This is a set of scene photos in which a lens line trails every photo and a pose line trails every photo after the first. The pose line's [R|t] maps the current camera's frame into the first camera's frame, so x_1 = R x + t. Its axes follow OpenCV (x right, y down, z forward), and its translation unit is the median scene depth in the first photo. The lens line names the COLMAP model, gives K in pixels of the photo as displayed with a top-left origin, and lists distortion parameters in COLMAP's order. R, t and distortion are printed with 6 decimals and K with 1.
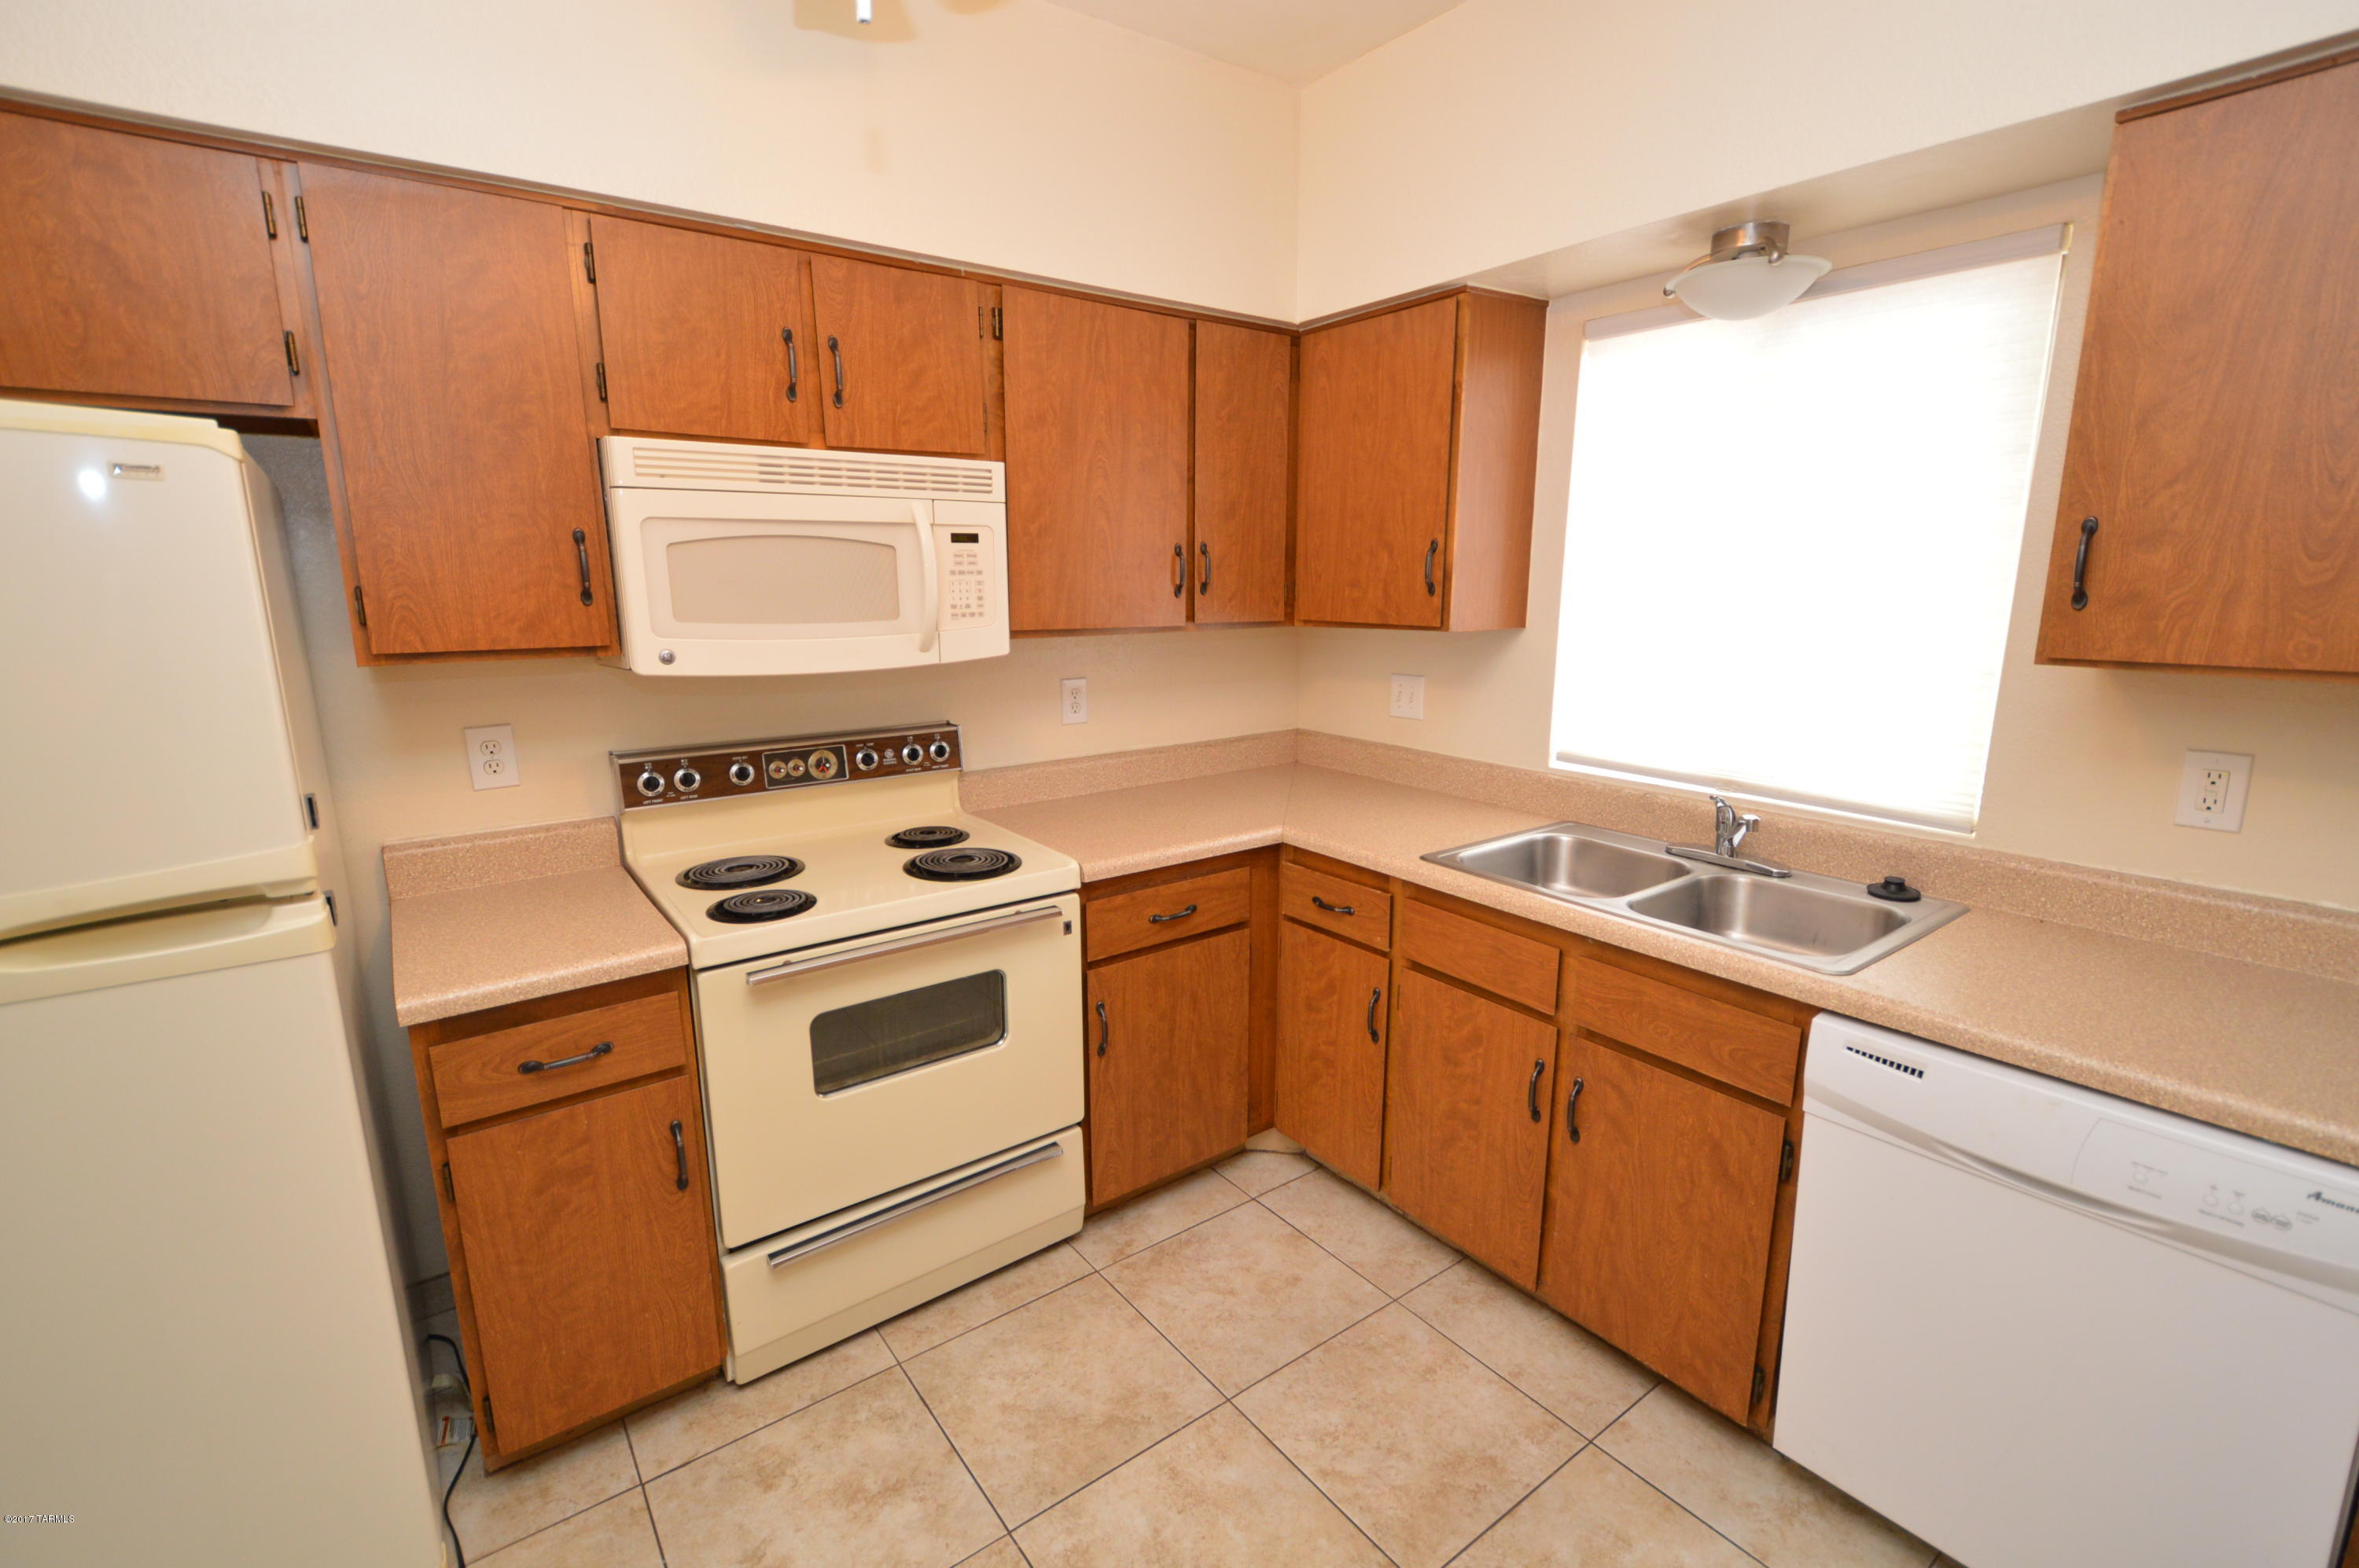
lens RADIAL K [[1037.5, 0, 1176.7], [0, 1037.5, 784.1], [0, 0, 1]] dist [0.011882, -0.011983]
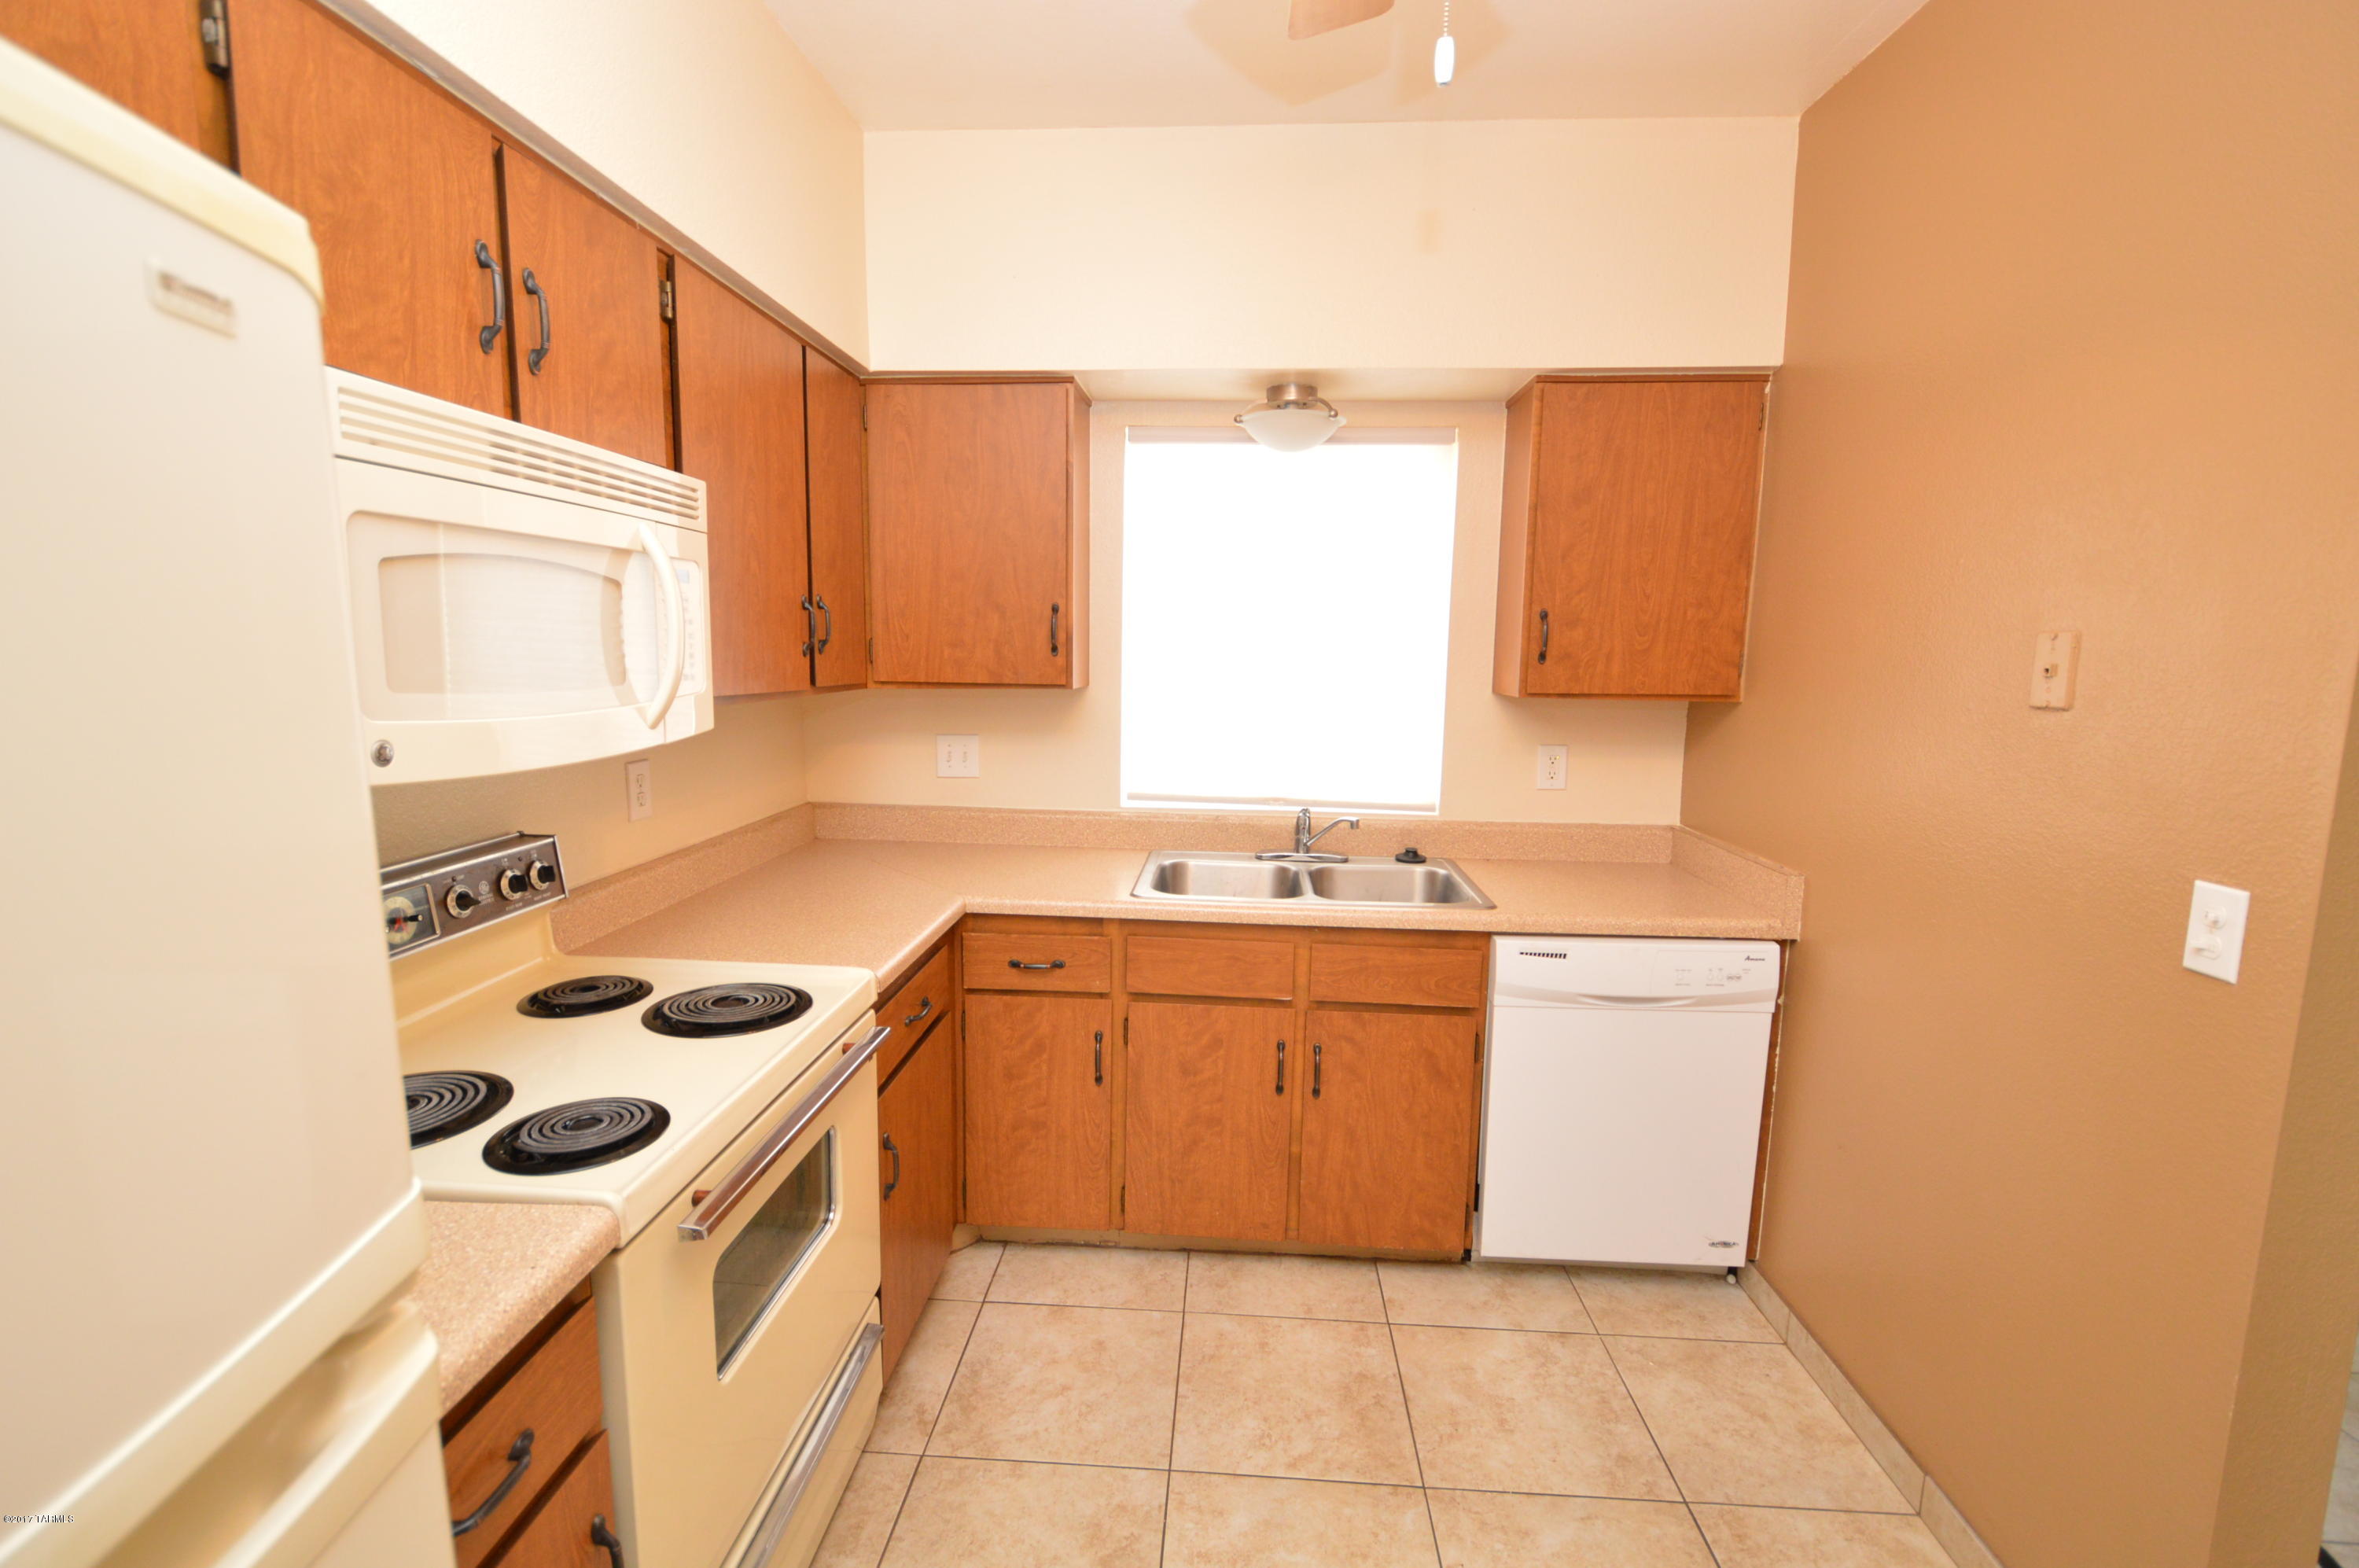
lens RADIAL K [[1037.5, 0, 1176.7], [0, 1037.5, 784.1], [0, 0, 1]] dist [0.011882, -0.011983]
pose [[0.647583, -0.089711, 0.756696, -0.590315], [0.136584, 0.990628, 0.000556, -0.042471], [-0.749654, 0.102992, 0.653767, 0.274077]]
